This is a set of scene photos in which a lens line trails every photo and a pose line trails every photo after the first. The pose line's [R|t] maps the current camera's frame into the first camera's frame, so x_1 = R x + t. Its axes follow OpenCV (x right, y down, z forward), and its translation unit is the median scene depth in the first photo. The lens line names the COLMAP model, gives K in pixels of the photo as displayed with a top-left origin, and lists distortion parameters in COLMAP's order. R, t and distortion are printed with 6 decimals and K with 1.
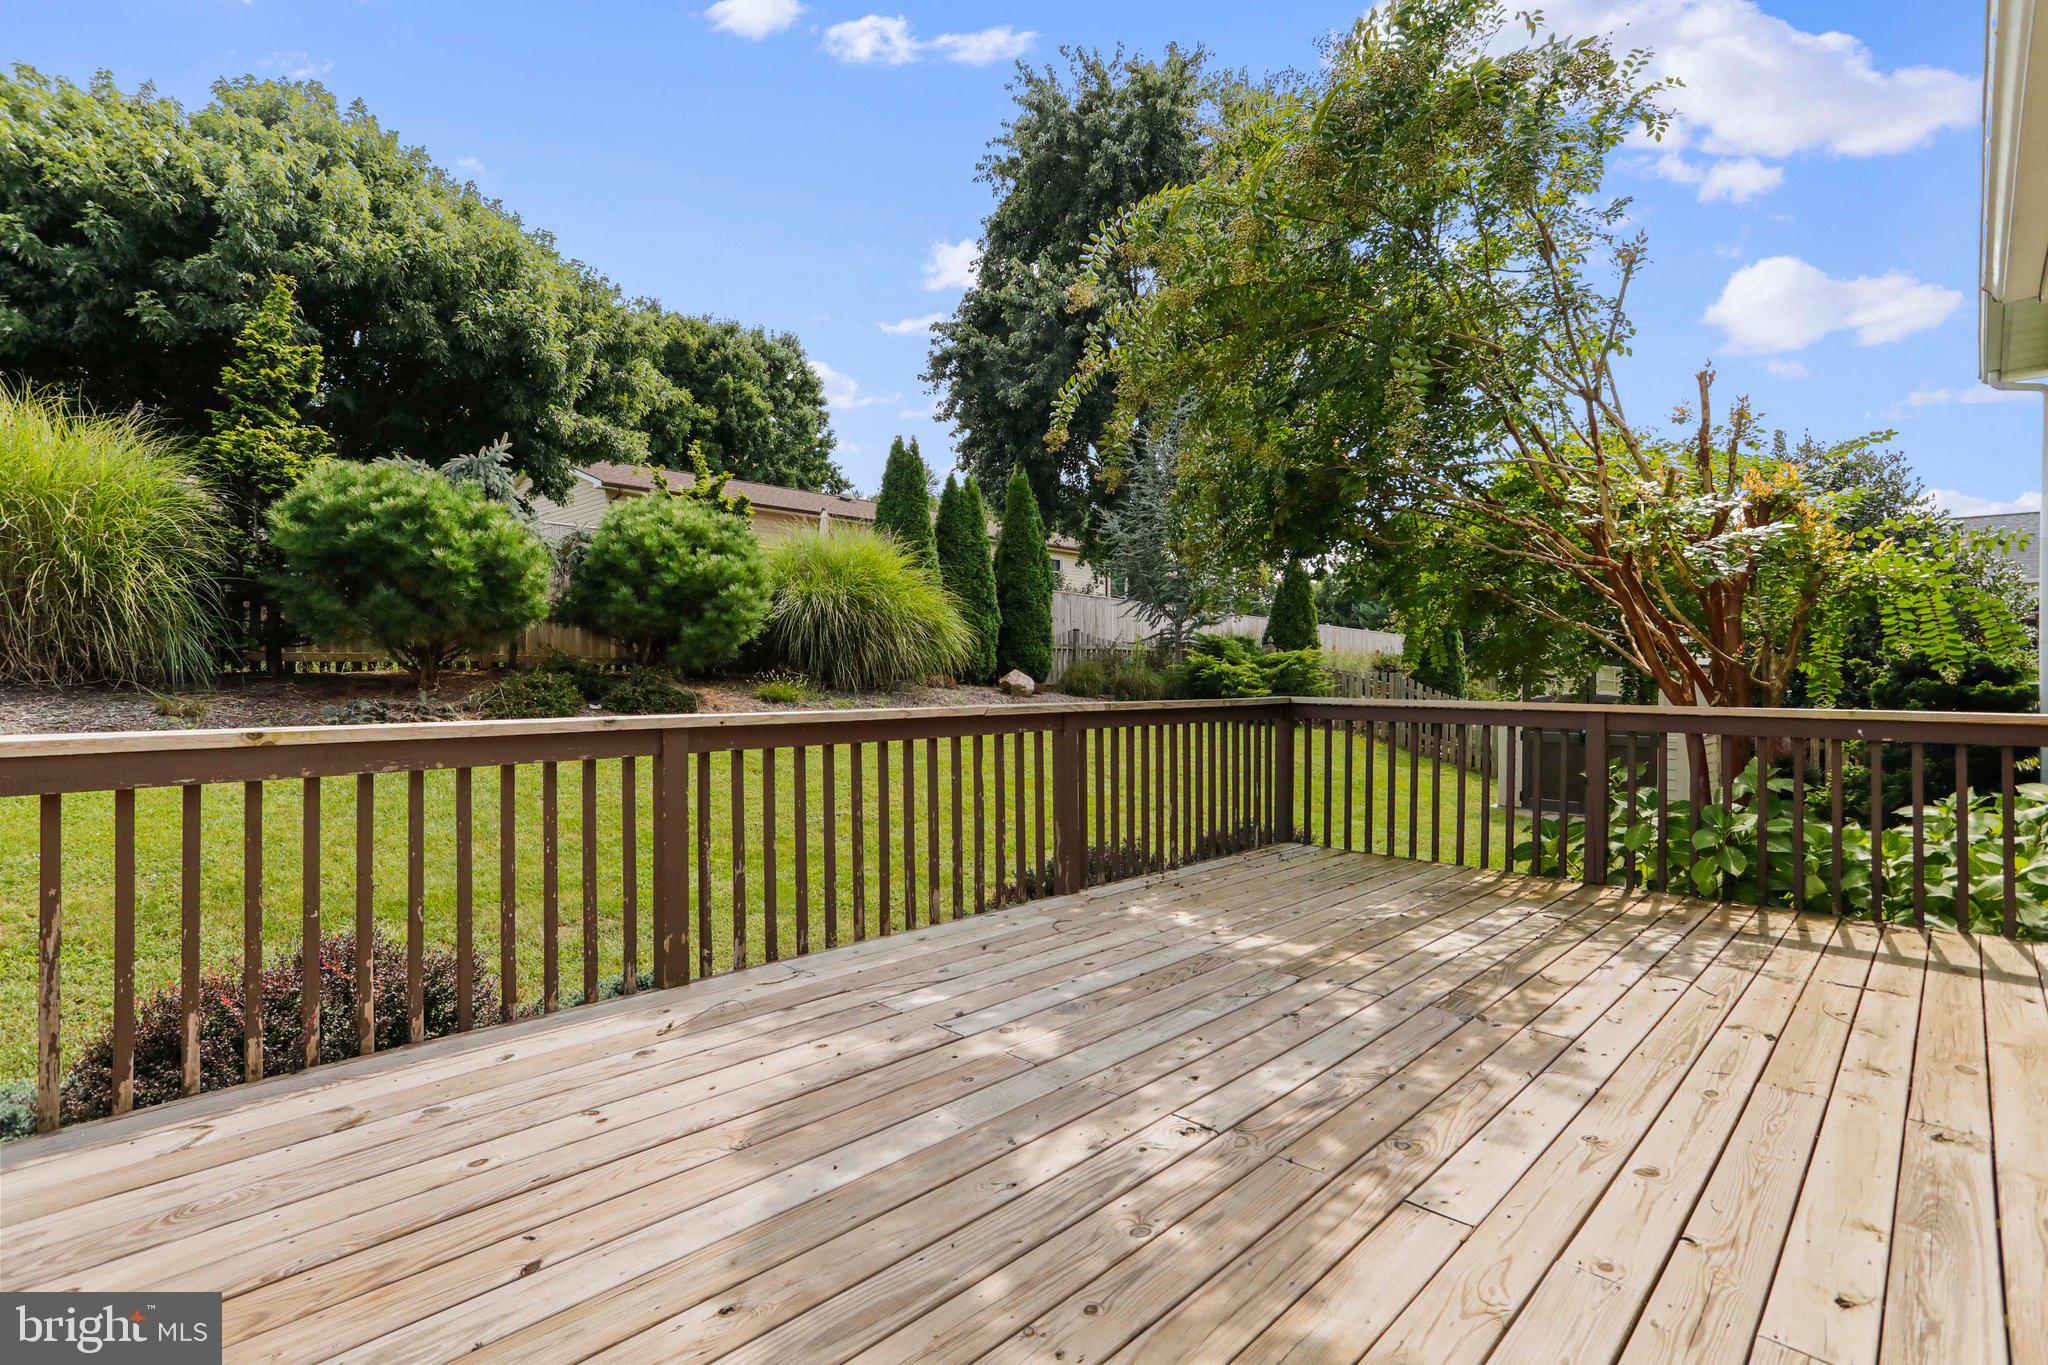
lens RADIAL K [[997.0, 0, 1009.8], [0, 997.0, 674.5], [0, 0, 1]] dist [-0.036444, 0.002153]
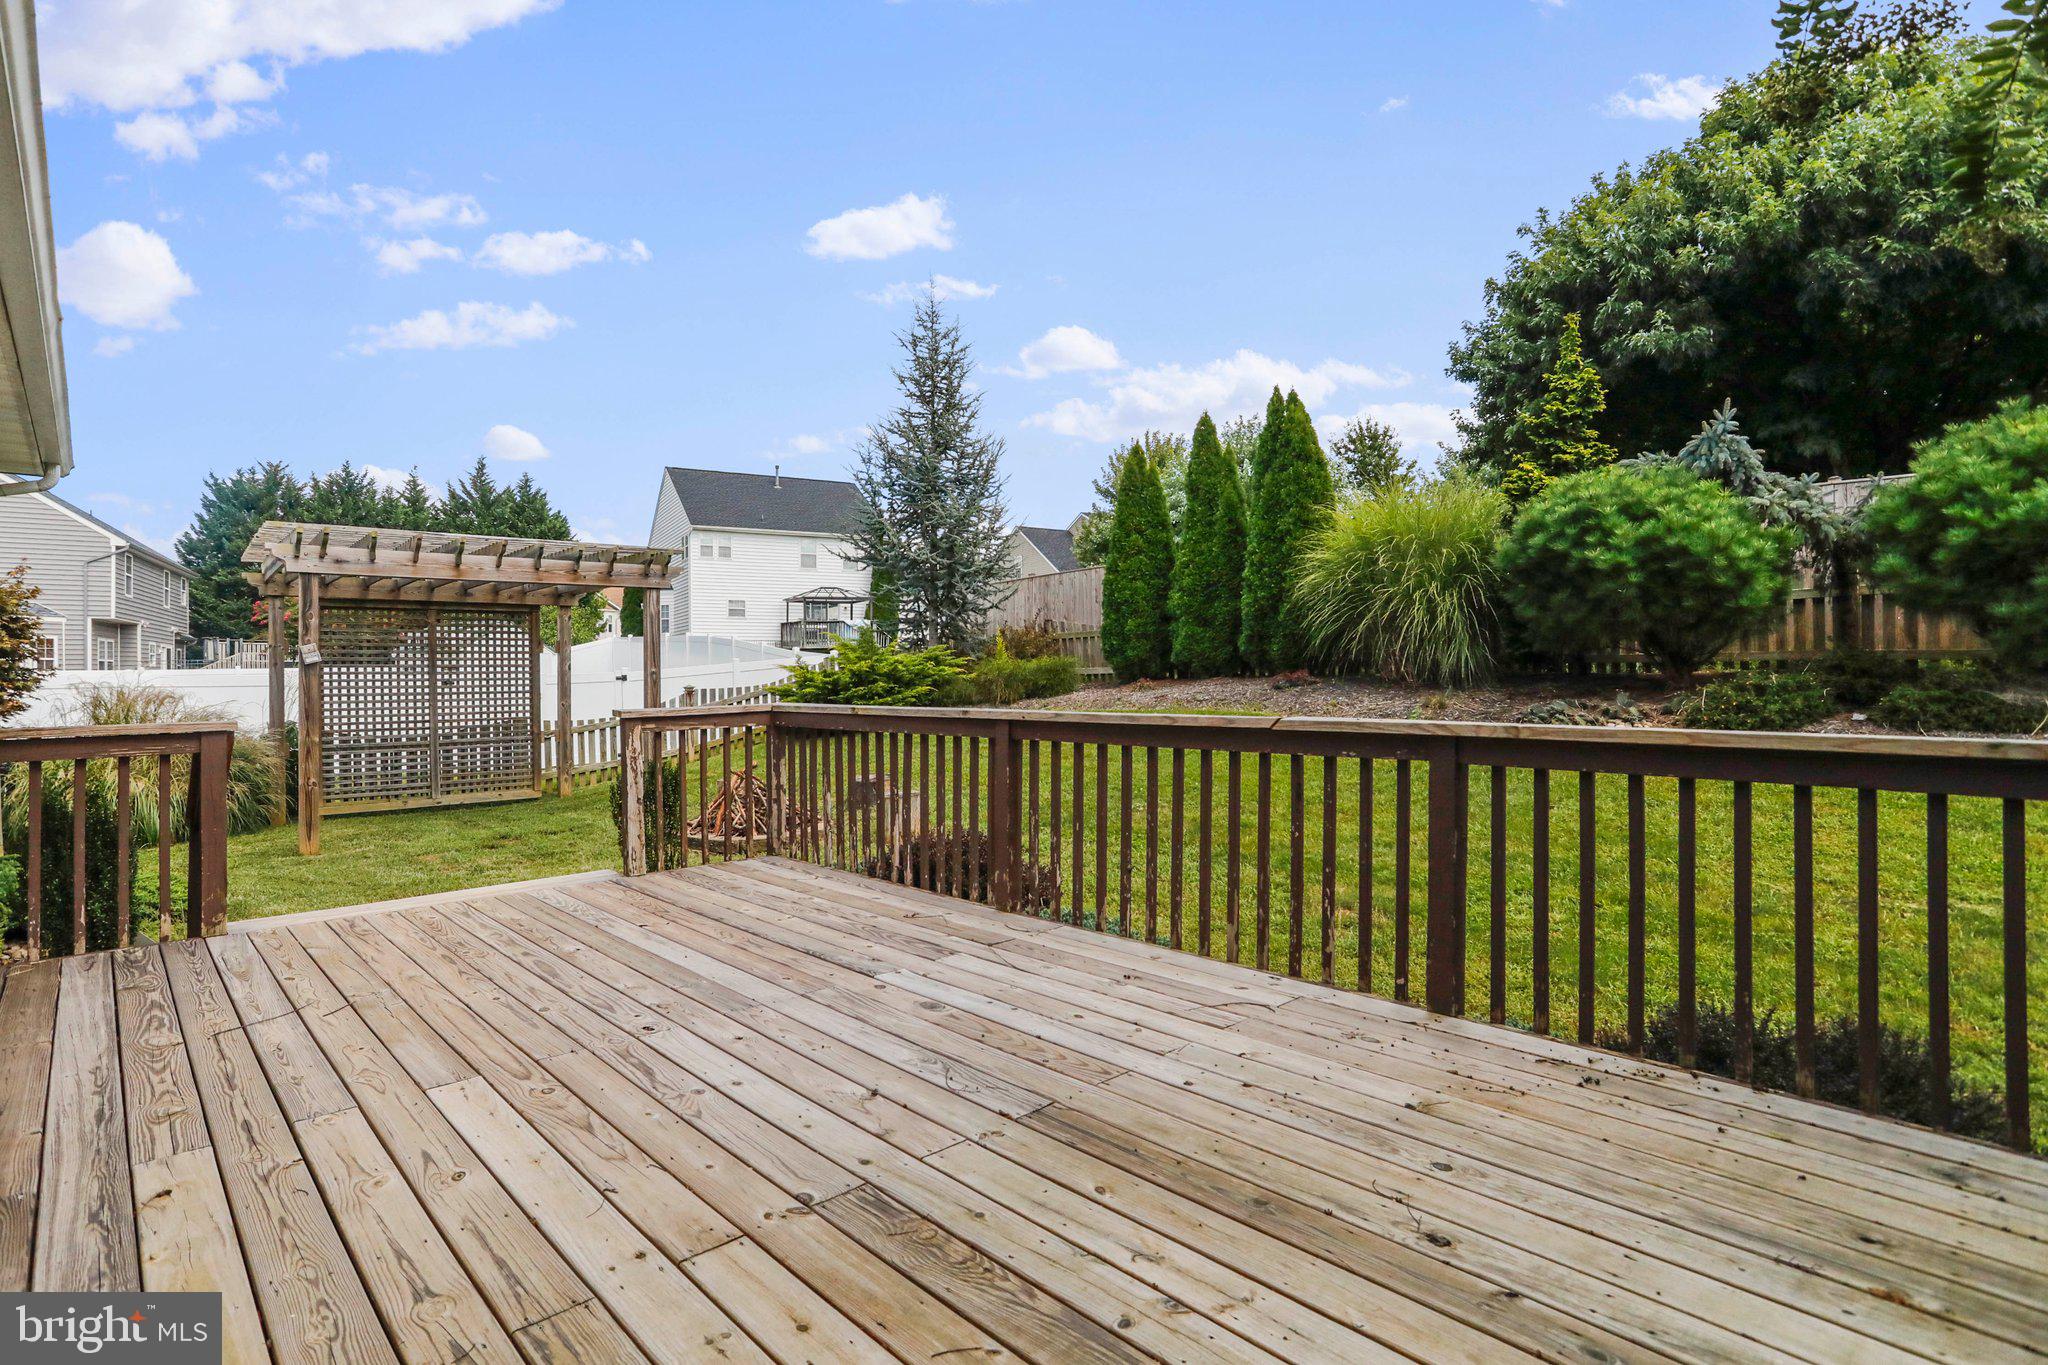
lens RADIAL K [[997.0, 0, 1009.5], [0, 997.0, 682.1], [0, 0, 1]] dist [-0.036444, 0.002153]
pose [[-0.036253, 0.005350, -0.999328, 0.650539], [0.004998, 0.999974, 0.005172, -0.002690], [0.999330, -0.004807, -0.036279, 0.672511]]
